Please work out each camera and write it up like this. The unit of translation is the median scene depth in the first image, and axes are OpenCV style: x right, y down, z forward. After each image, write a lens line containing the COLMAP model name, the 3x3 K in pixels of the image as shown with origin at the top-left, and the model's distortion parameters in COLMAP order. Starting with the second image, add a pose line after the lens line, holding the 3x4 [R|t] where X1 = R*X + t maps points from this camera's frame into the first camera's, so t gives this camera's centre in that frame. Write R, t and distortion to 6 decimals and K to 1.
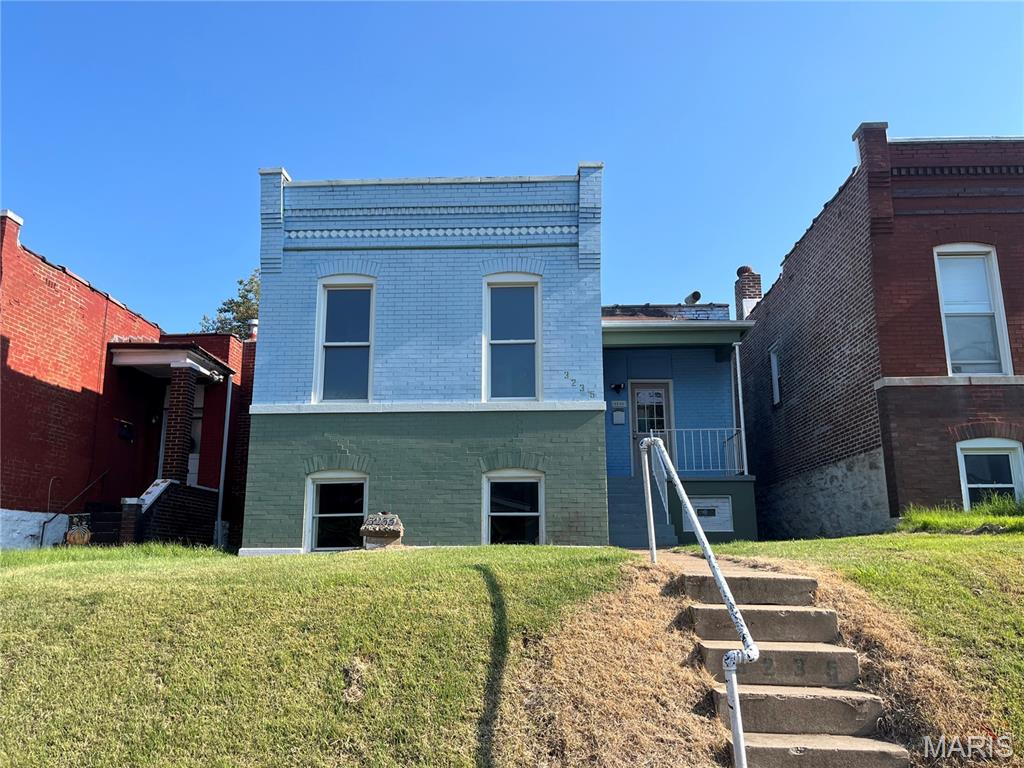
lens RADIAL K [[773.4, 0, 515.3], [0, 773.4, 391.8], [0, 0, 1]] dist [0.054847, -0.063499]
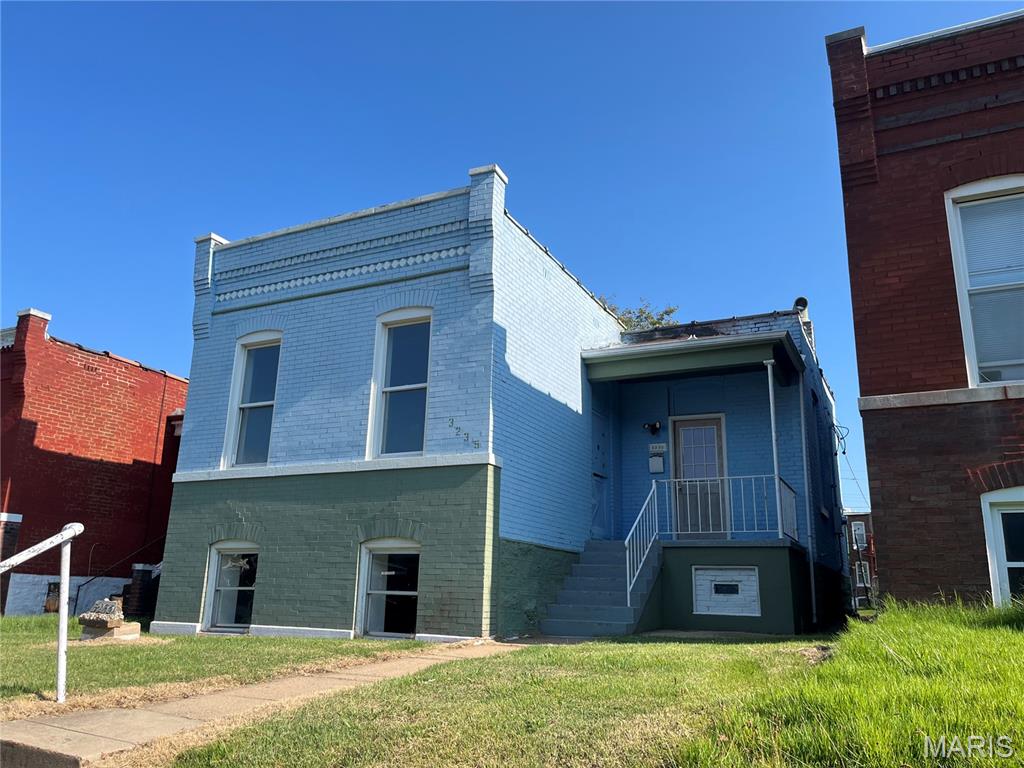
lens RADIAL K [[773.4, 0, 508.2], [0, 773.4, 388.8], [0, 0, 1]] dist [0.054847, -0.063499]
pose [[0.909997, -0.080745, -0.406676, 0.452790], [0.056635, 0.995867, -0.070999, 0.004274], [0.410729, 0.041576, 0.910809, 0.261033]]
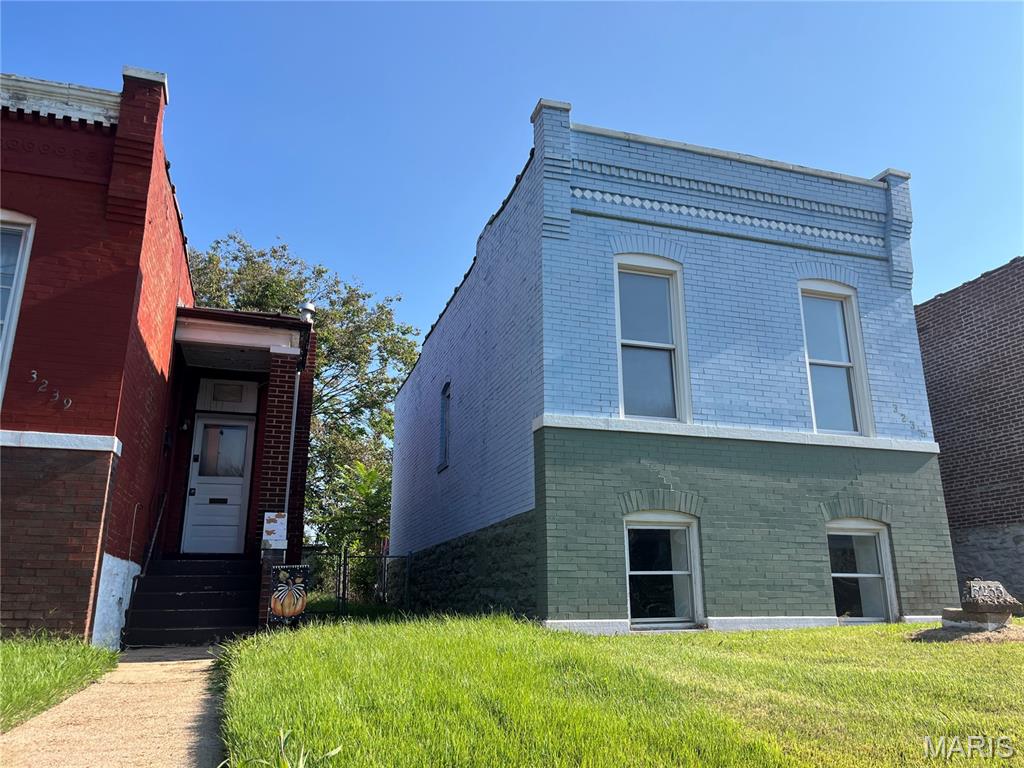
lens RADIAL K [[773.4, 0, 519.7], [0, 773.4, 380.2], [0, 0, 1]] dist [0.054847, -0.063499]
pose [[0.935759, 0.094274, 0.339805, -0.595309], [-0.070247, 0.994124, -0.082359, 0.045621], [-0.345572, 0.053198, 0.936883, 0.334614]]
